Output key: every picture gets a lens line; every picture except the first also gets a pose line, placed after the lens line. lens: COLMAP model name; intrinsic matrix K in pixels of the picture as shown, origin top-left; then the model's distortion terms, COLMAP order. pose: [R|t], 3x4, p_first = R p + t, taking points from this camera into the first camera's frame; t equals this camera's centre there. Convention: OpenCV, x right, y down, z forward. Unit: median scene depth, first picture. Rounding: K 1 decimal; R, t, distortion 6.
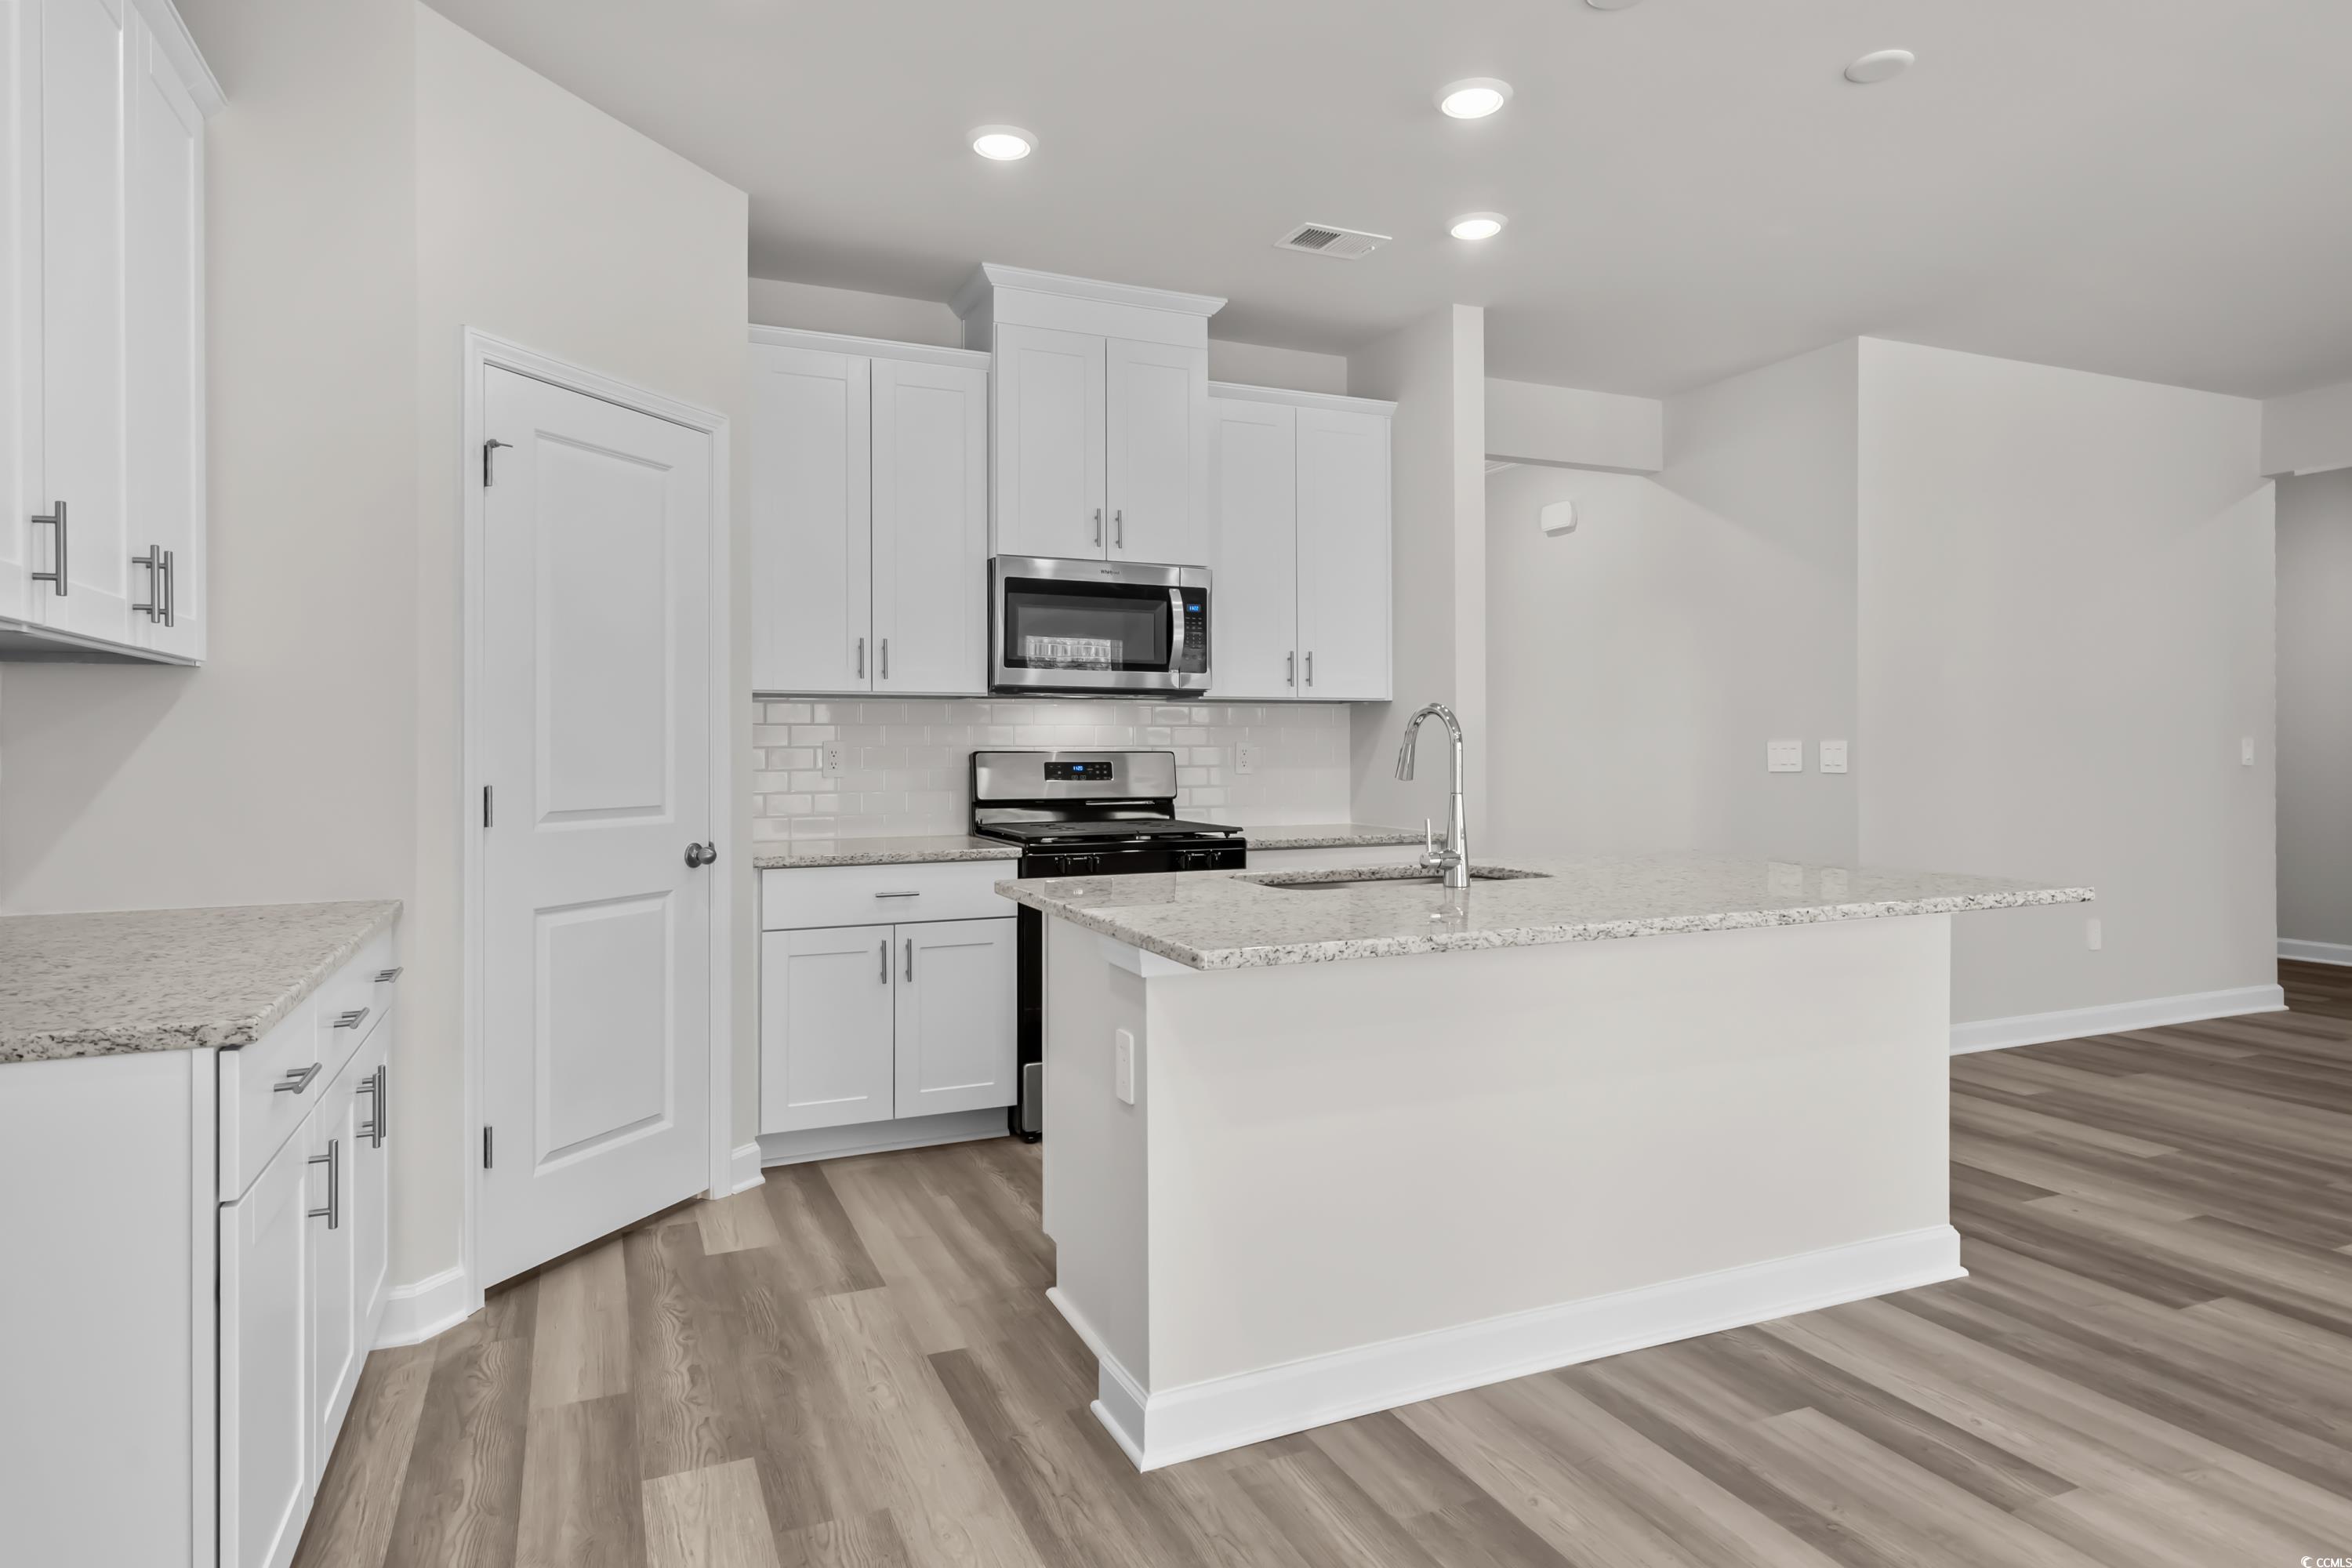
lens RADIAL K [[1329.8, 0, 1191.3], [0, 1329.8, 747.8], [0, 0, 1]] dist [0.004765, 0.000903]
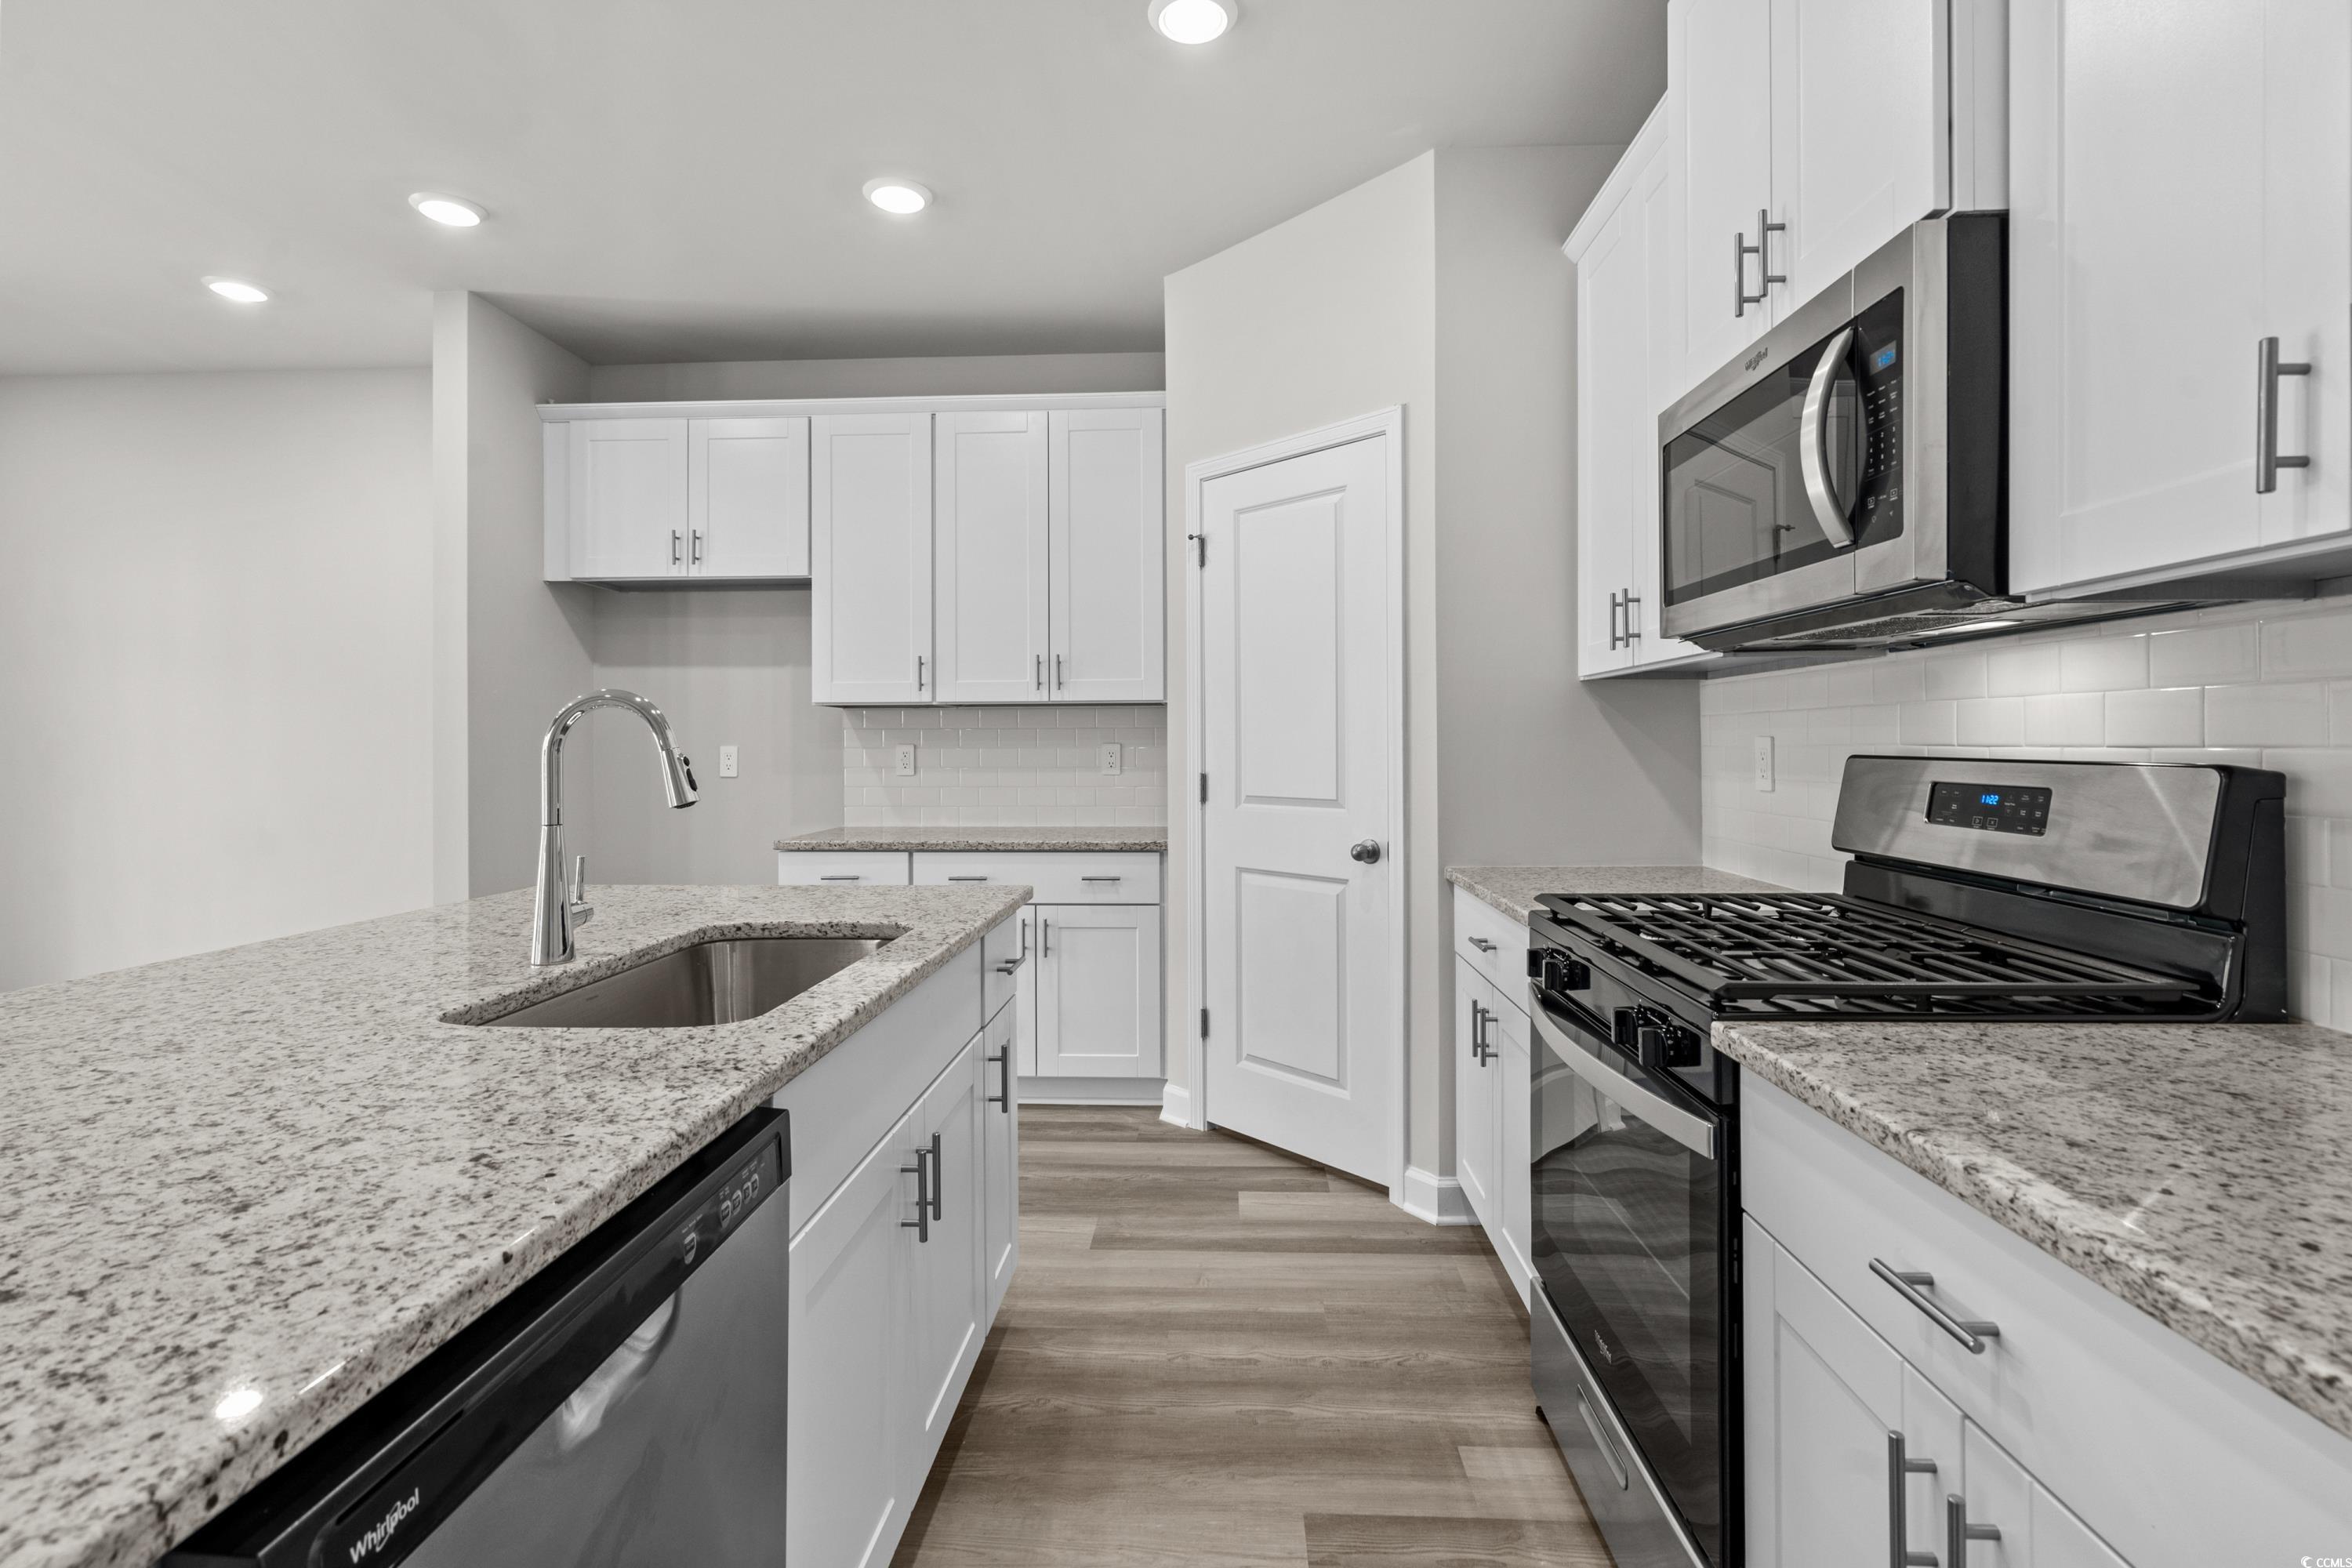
lens RADIAL K [[1090.7, 0, 1178.9], [0, 1090.7, 743.0], [0, 0, 1]] dist [-0.003115, 0.000403]
pose [[-0.452162, 0.003670, -0.891929, 0.465950], [0.005498, 0.999984, 0.001327, -0.005866], [0.891919, -0.004304, -0.452174, 1.302584]]
